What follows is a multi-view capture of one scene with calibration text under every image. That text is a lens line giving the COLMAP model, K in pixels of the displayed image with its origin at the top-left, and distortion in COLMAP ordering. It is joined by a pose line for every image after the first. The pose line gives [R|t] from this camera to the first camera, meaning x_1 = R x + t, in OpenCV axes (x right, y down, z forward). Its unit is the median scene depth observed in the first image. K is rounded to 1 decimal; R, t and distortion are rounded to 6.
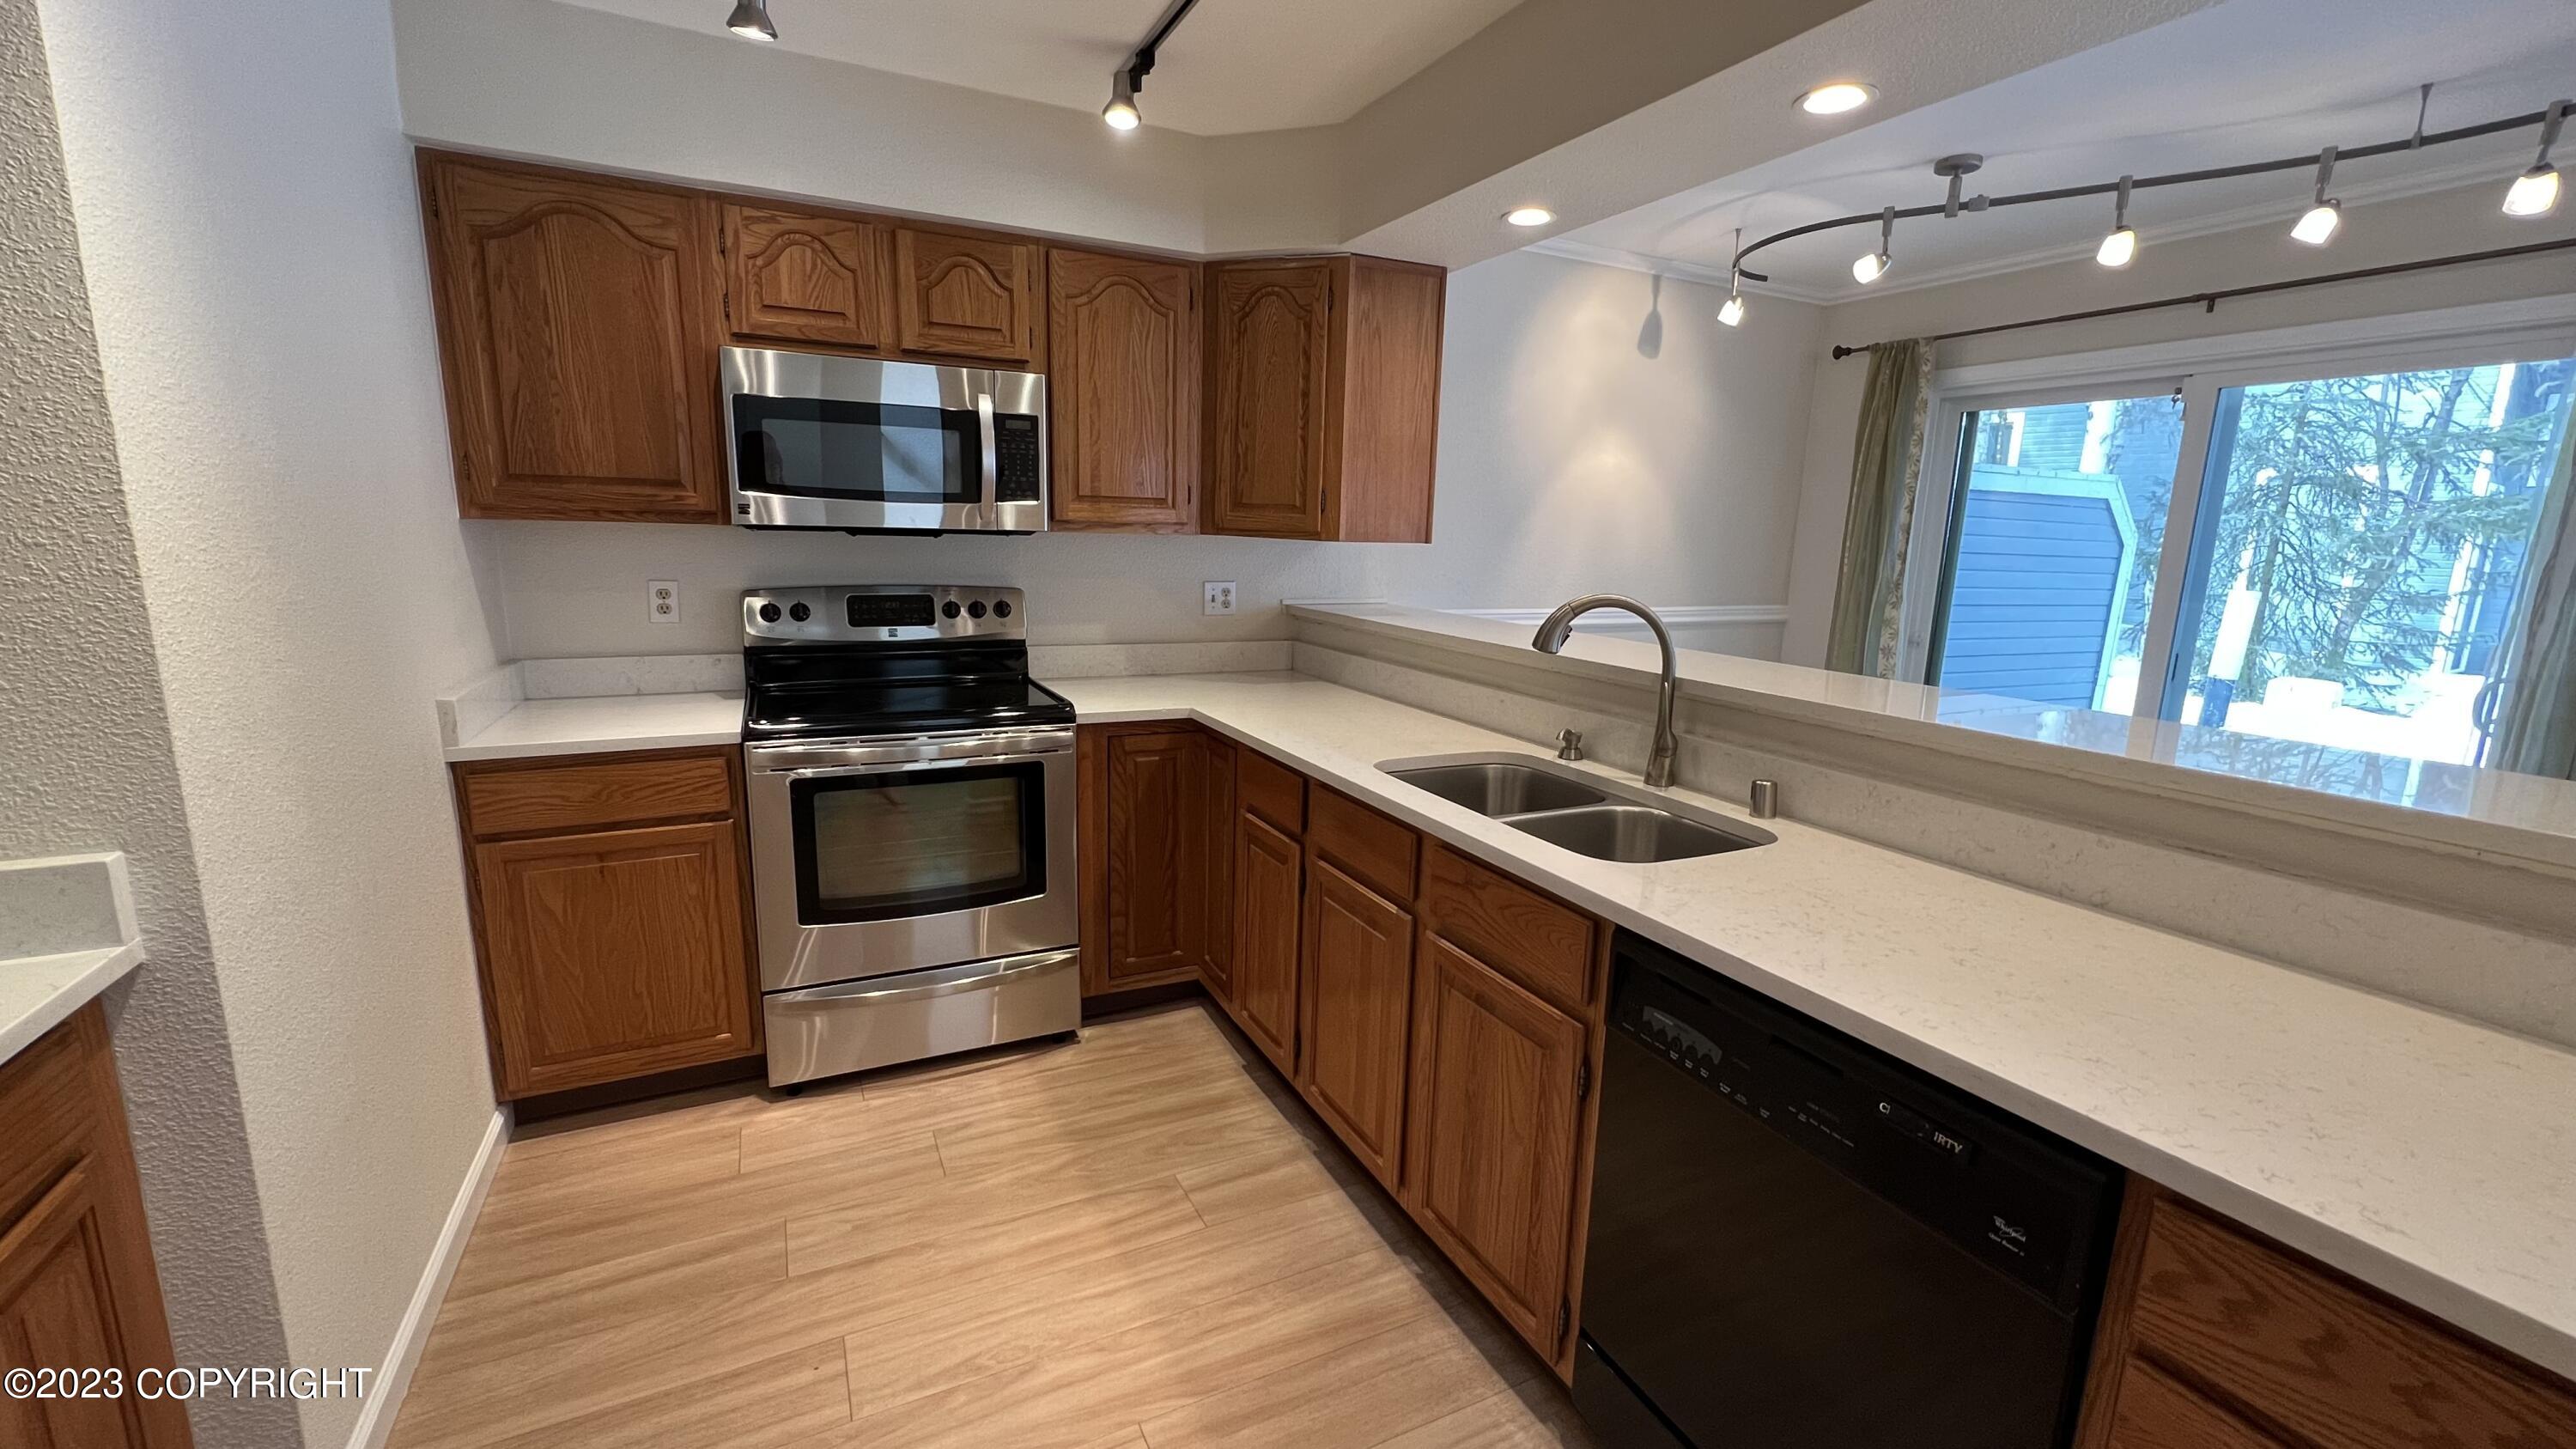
lens RADIAL K [[1033.3, 0, 1289.6], [0, 1033.3, 724.2], [0, 0, 1]] dist [-0.000594, 0.000236]
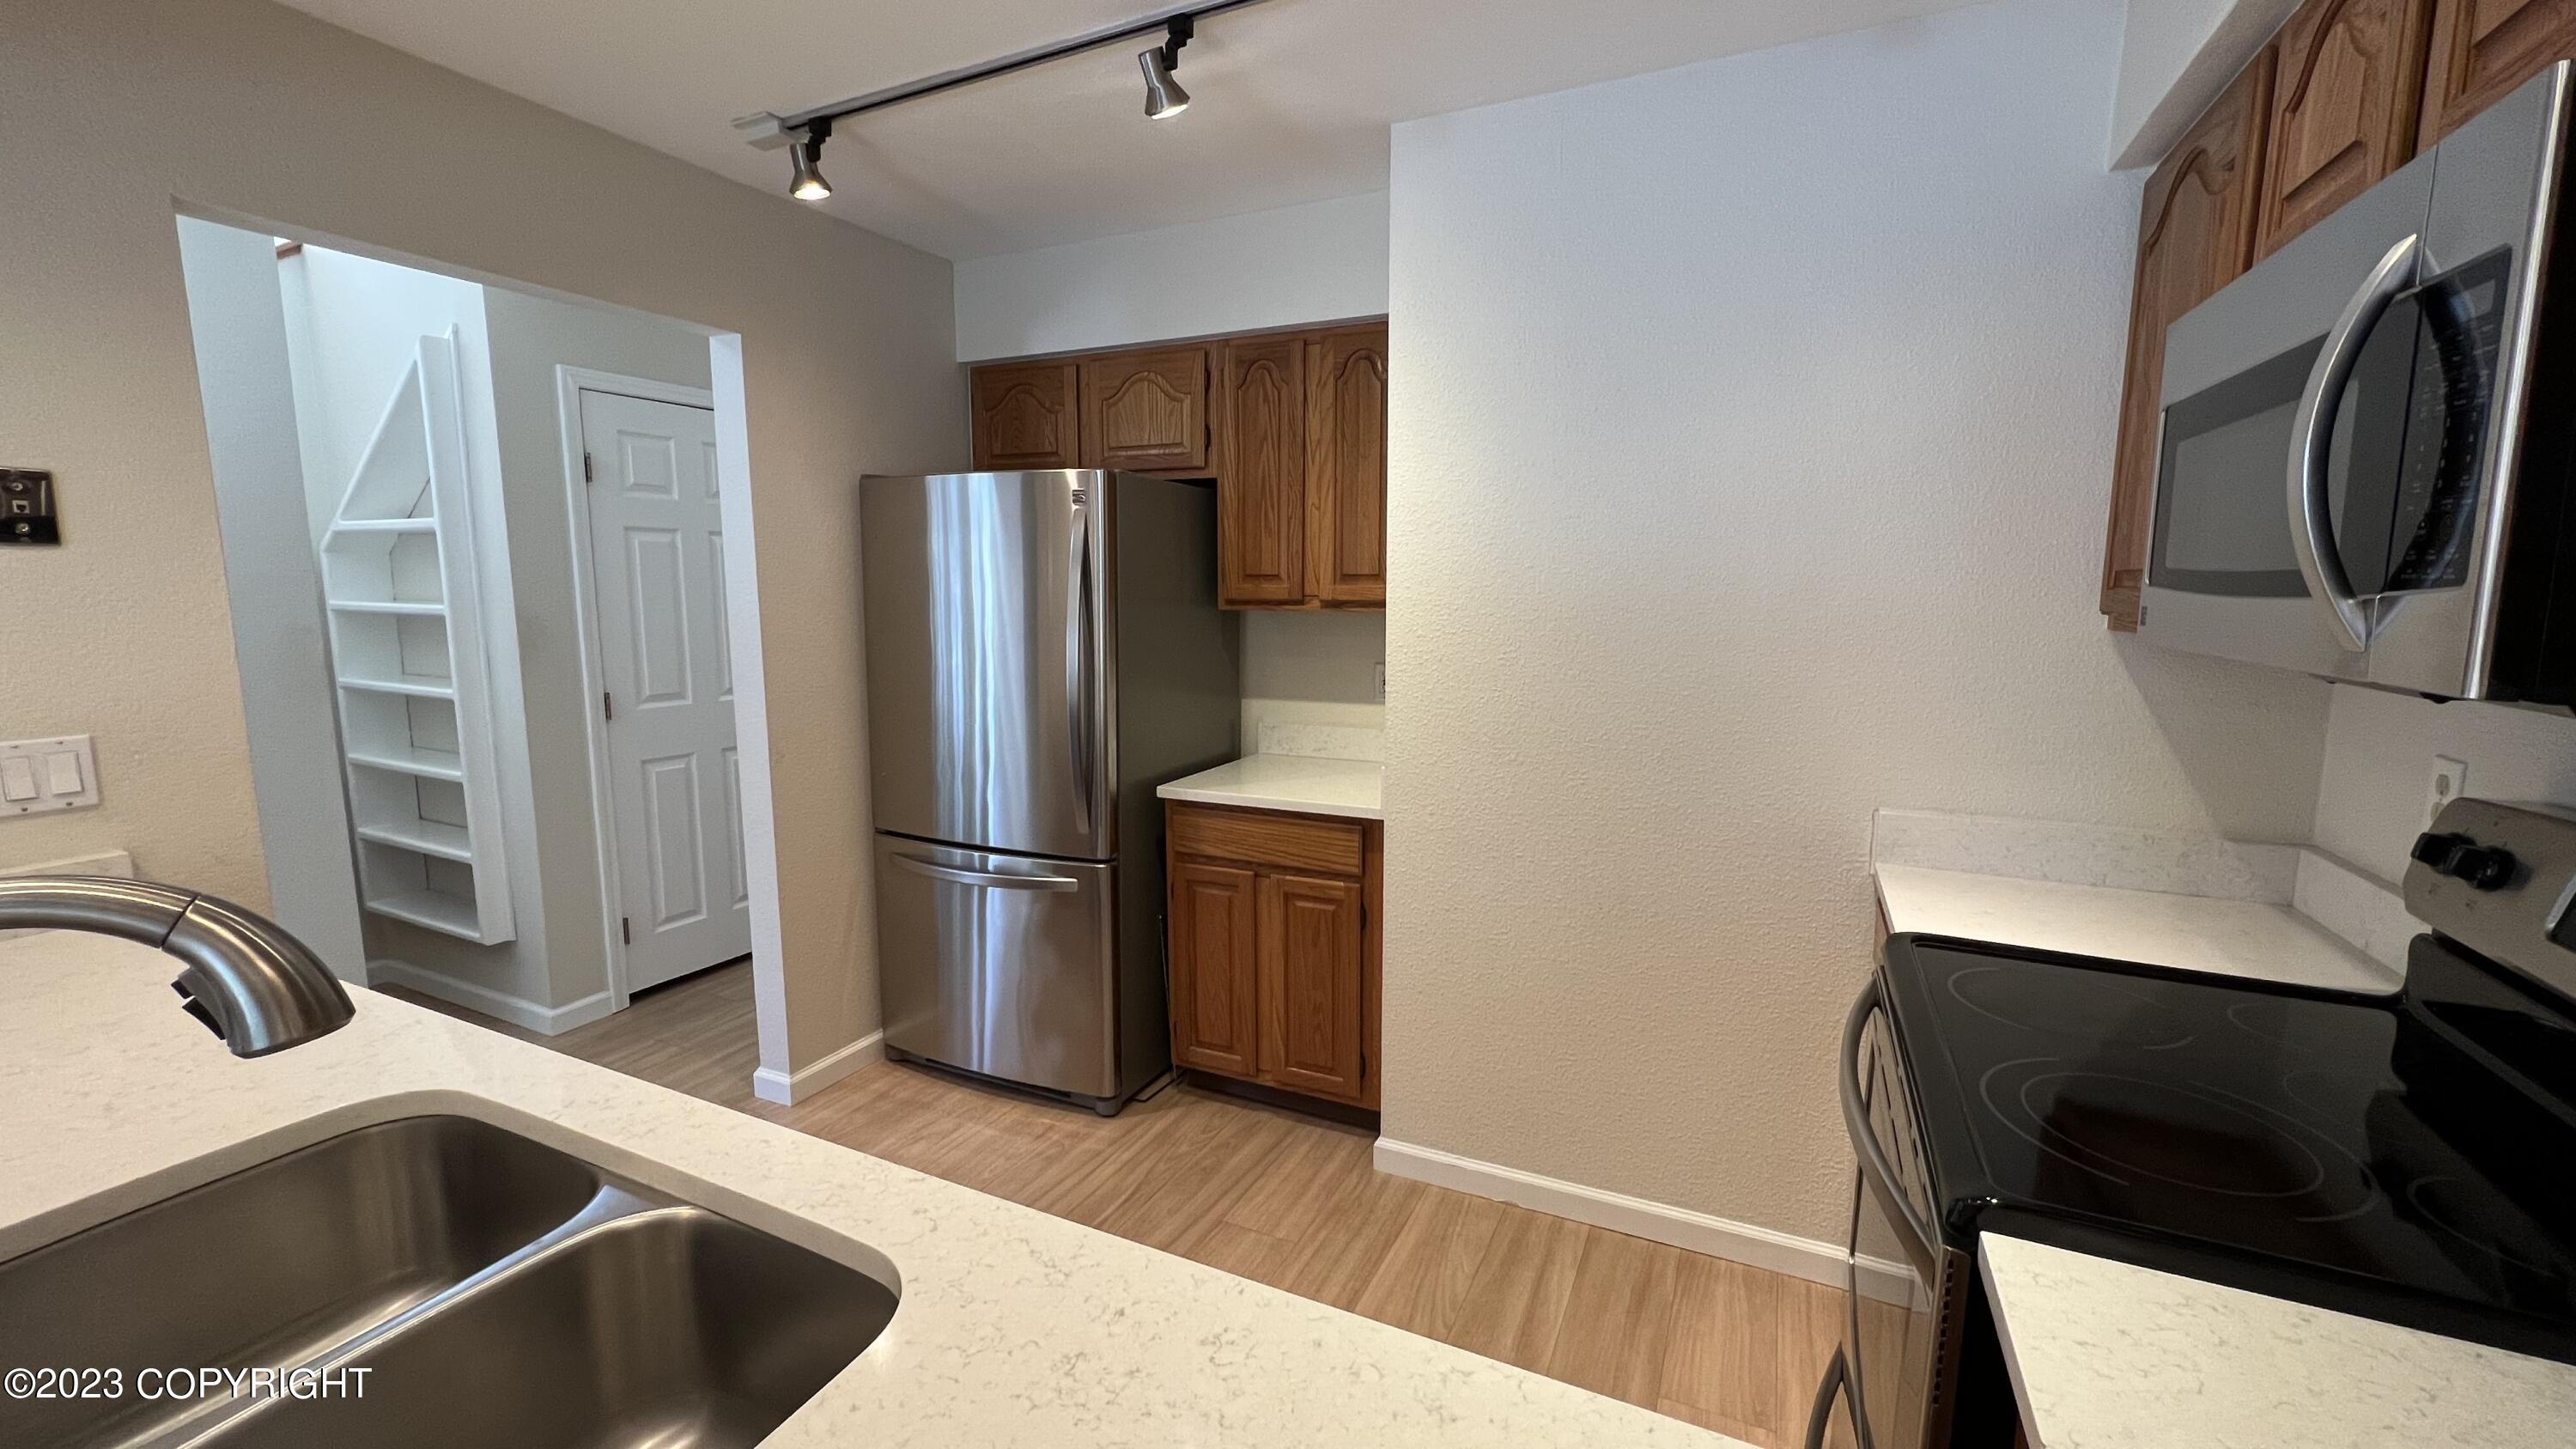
lens RADIAL K [[1033.3, 0, 1289.6], [0, 1033.3, 724.2], [0, 0, 1]] dist [-0.000594, 0.000236]
pose [[-0.787804, 0.052218, -0.613709, 0.148463], [-0.142331, 0.953997, 0.263879, -0.216293], [0.599256, 0.295235, -0.744130, 1.076553]]
